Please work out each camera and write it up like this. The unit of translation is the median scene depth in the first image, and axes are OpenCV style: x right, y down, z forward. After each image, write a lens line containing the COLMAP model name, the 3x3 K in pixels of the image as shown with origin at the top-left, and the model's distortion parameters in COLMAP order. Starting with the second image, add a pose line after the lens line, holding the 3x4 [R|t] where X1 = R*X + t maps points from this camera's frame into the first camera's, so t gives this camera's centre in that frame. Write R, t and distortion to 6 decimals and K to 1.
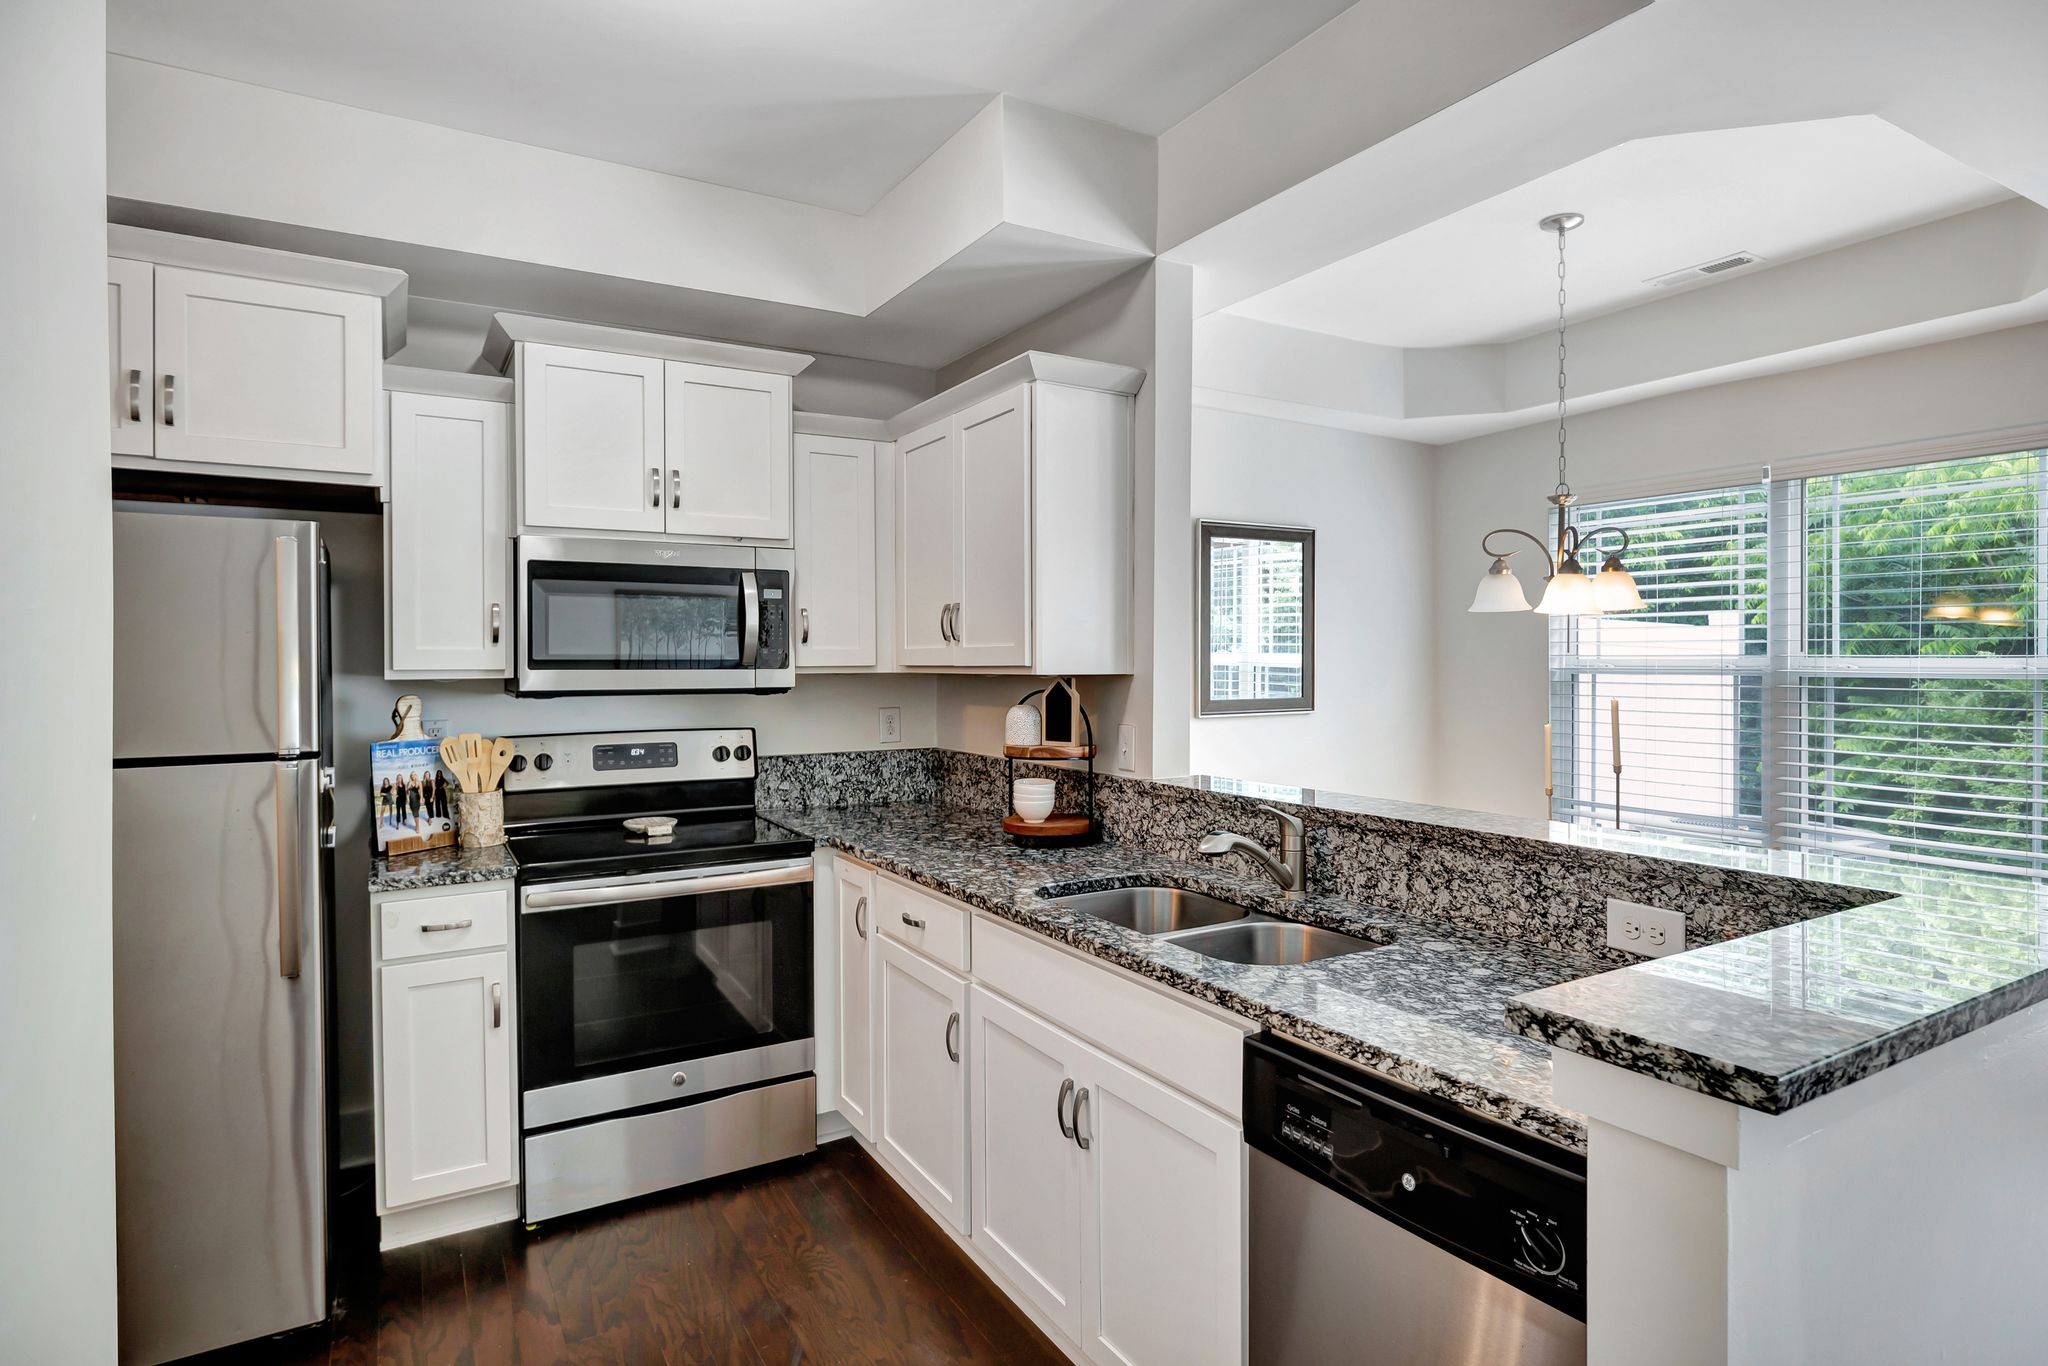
lens RADIAL K [[1097.2, 0, 1024.5], [0, 1097.2, 668.5], [0, 0, 1]] dist [-0.008002, -0.000273]
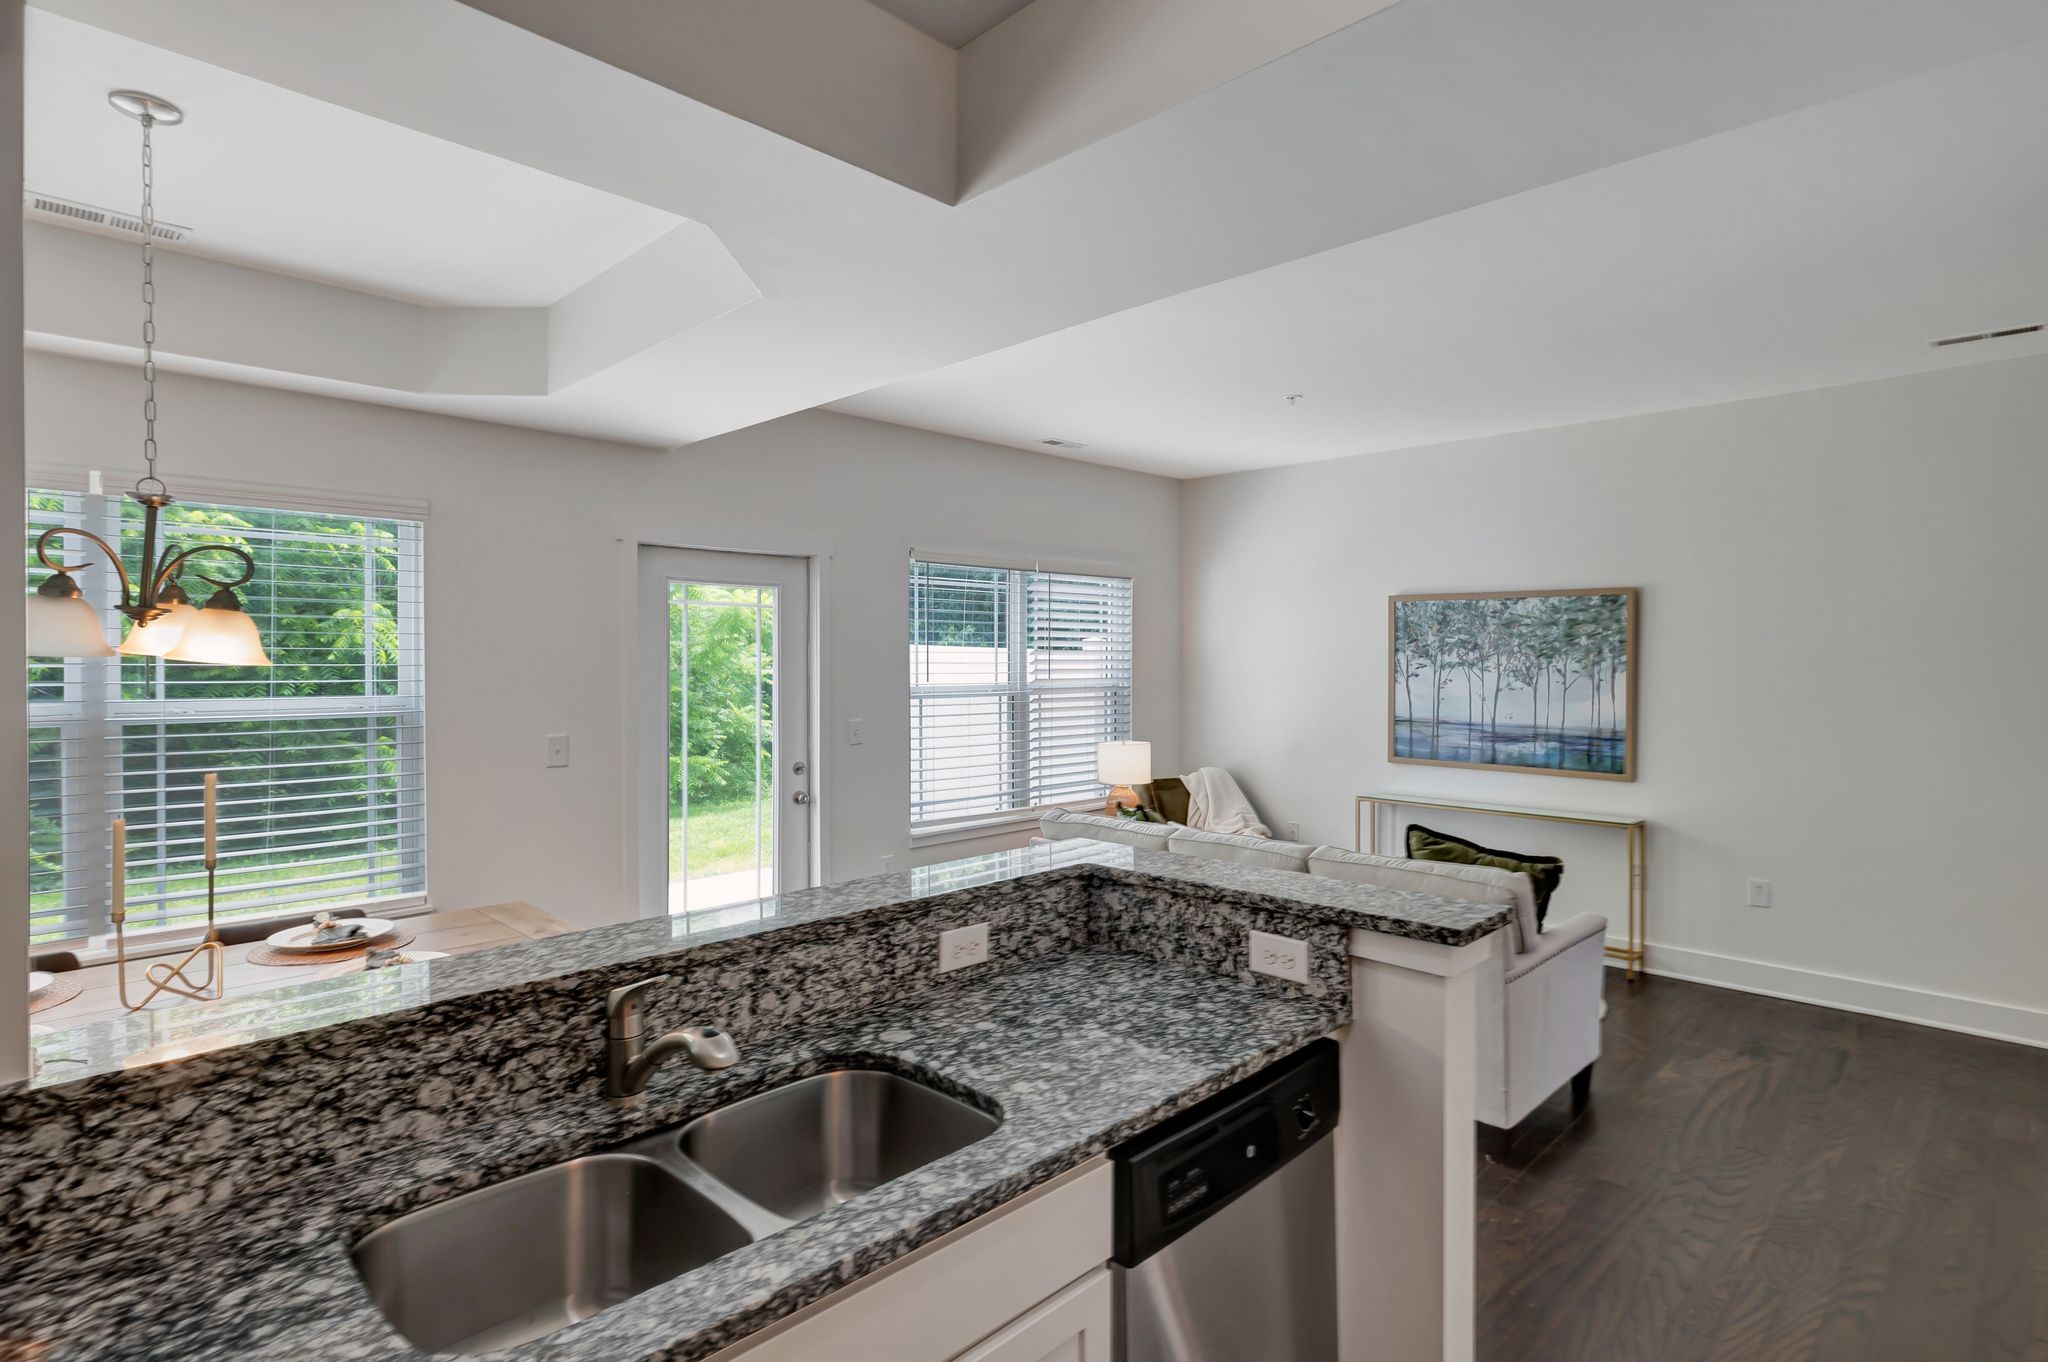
lens RADIAL K [[1040.5, 0, 1026.4], [0, 1040.5, 673.4], [0, 0, 1]] dist [-0.004327, 0.002839]
pose [[-0.257292, -0.011209, 0.966269, -0.465451], [0.009150, 0.999860, 0.014035, -0.070214], [-0.966290, 0.012452, -0.257154, 0.956900]]
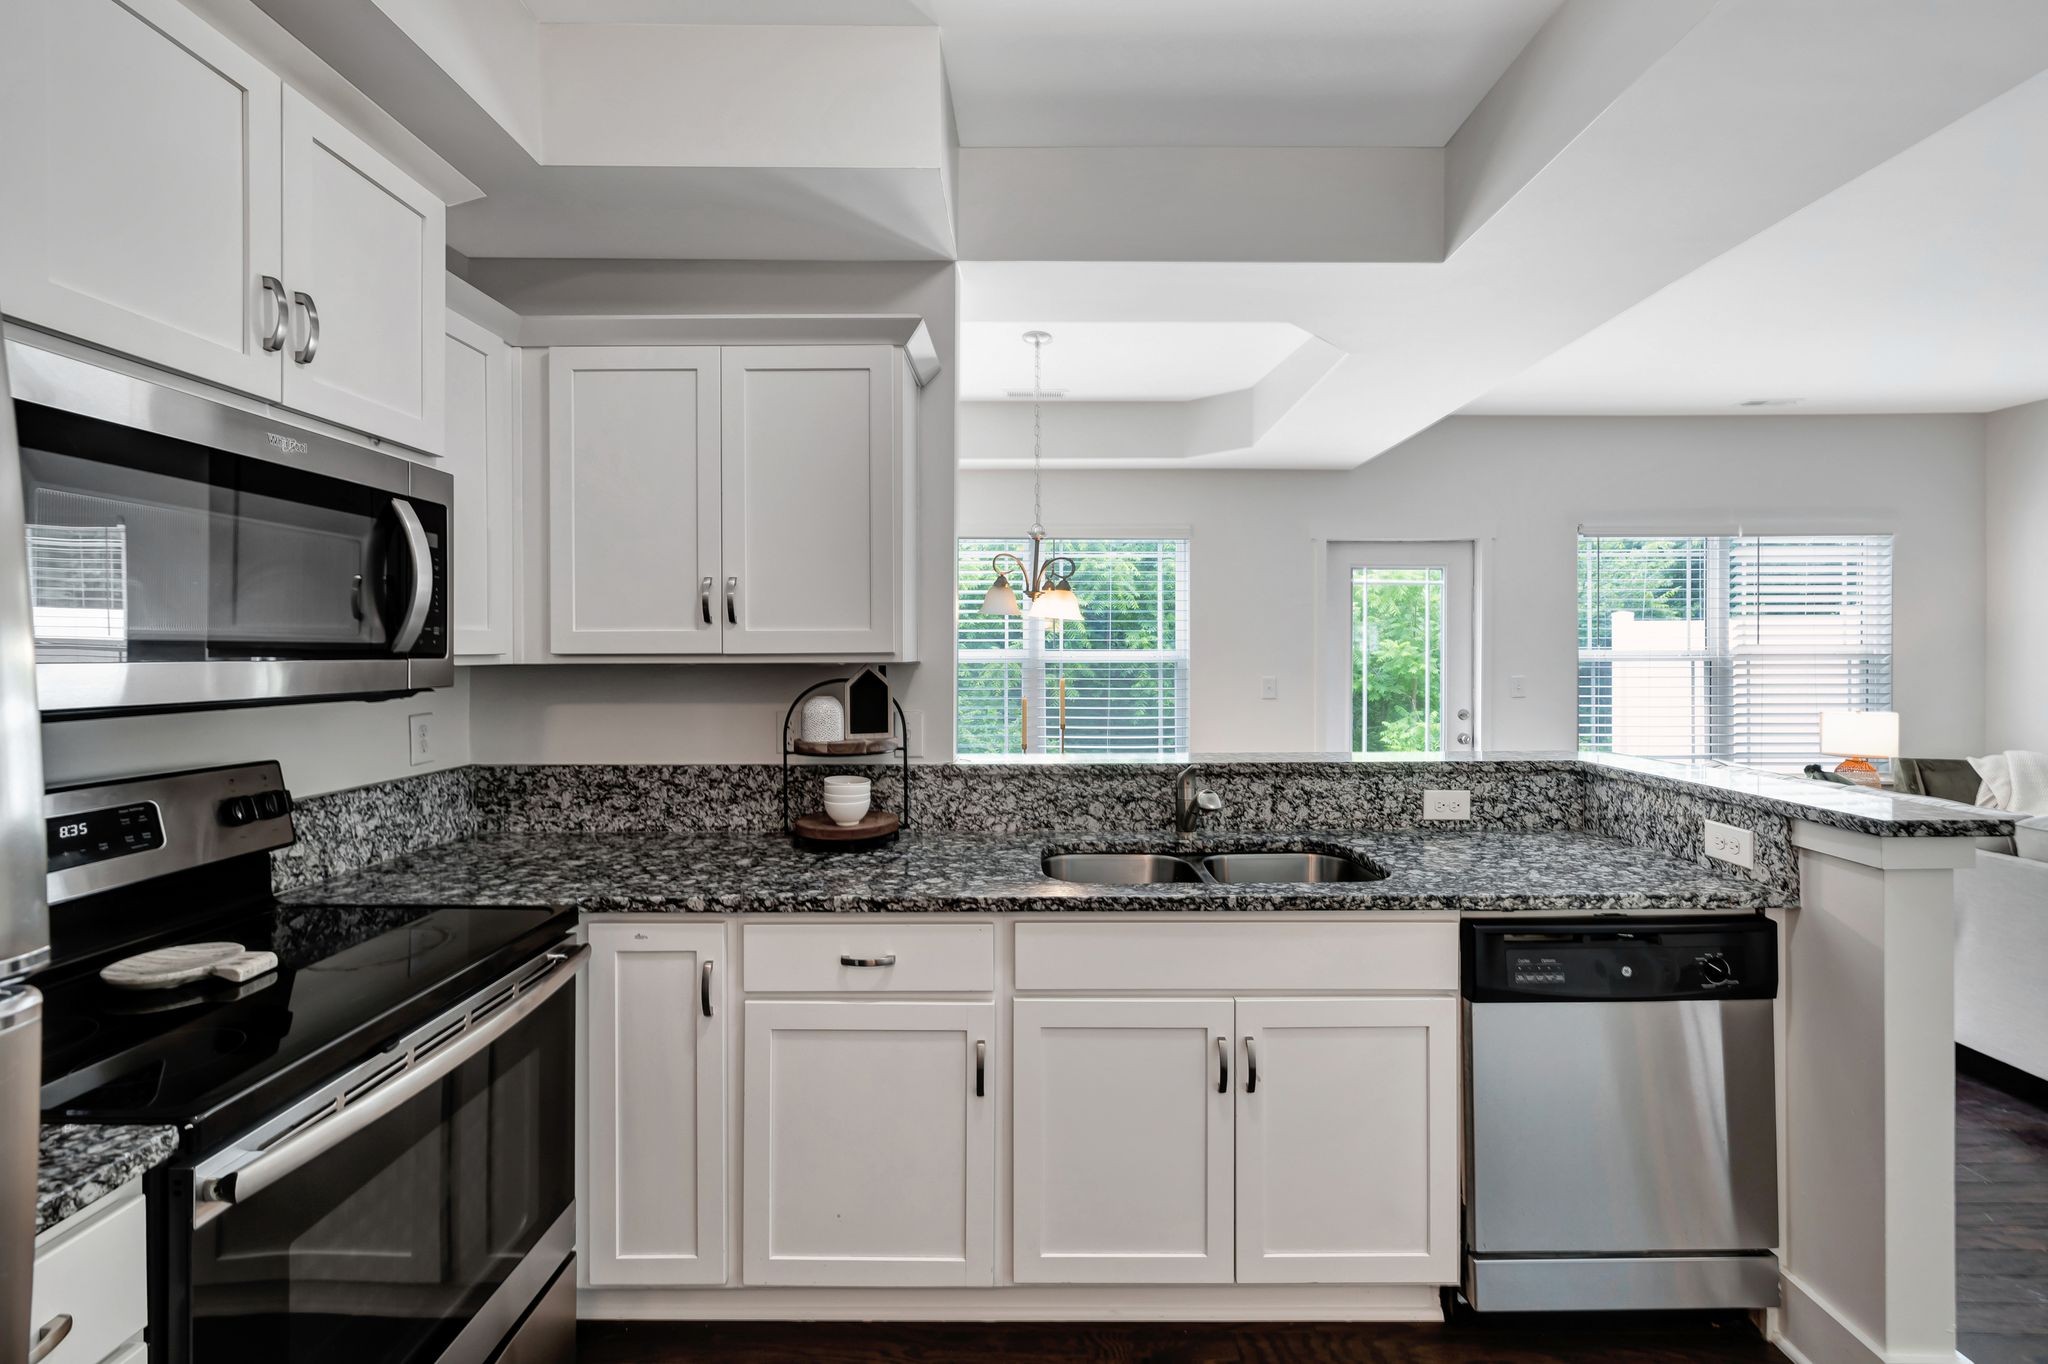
lens RADIAL K [[865.3, 0, 1027.3], [0, 865.3, 666.3], [0, 0, 1]] dist [-0.003290, 0.000565]
pose [[0.511699, -0.012114, 0.859079, -0.717315], [0.007541, 0.999925, 0.009609, 0.003613], [-0.859132, 0.001561, 0.511752, 0.676057]]
